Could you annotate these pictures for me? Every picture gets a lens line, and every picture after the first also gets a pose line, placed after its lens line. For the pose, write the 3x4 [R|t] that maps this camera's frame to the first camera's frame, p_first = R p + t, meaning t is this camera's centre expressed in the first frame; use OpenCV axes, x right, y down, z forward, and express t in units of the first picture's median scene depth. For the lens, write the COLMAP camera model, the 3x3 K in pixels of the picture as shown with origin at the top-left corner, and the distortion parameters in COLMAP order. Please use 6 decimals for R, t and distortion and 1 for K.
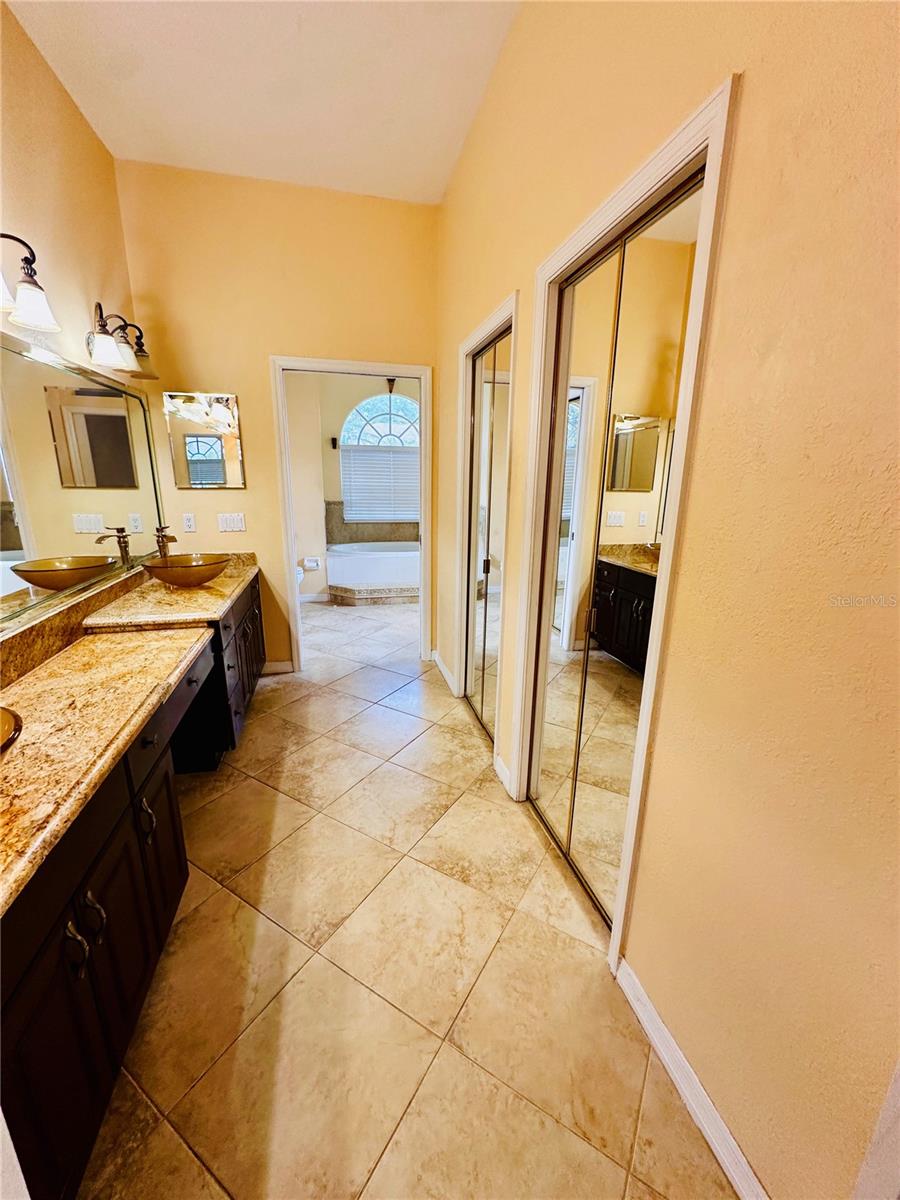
lens RADIAL K [[485.8, 0, 450.0], [0, 485.8, 600.0], [0, 0, 1]] dist [-0.000936, -0.000361]
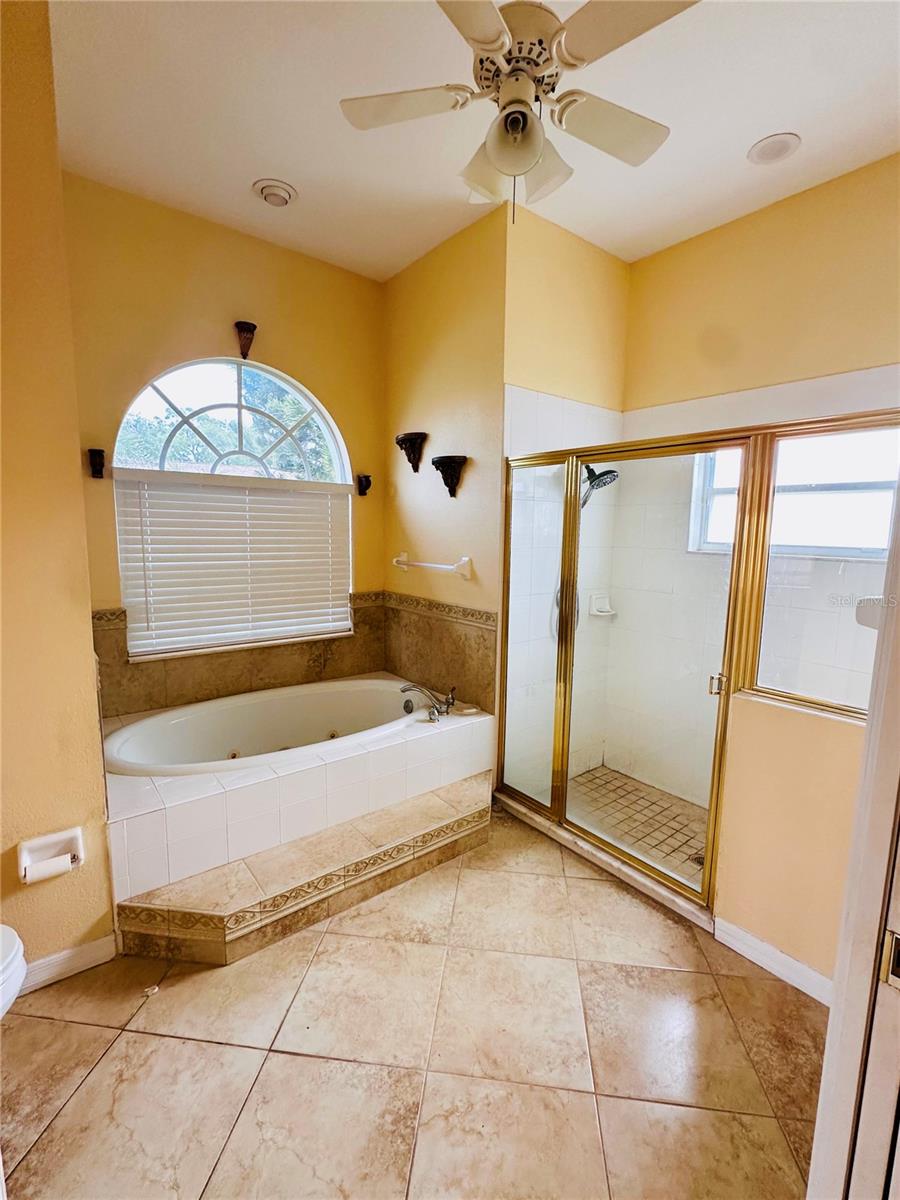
lens RADIAL K [[540.4, 0, 450.0], [0, 540.4, 600.0], [0, 0, 1]] dist [-0.001318, -0.000282]
pose [[0.908113, -0.057673, 0.414734, -0.189794], [0.102546, 0.990939, -0.086737, -0.171080], [-0.405974, 0.121296, 0.905799, 0.584767]]
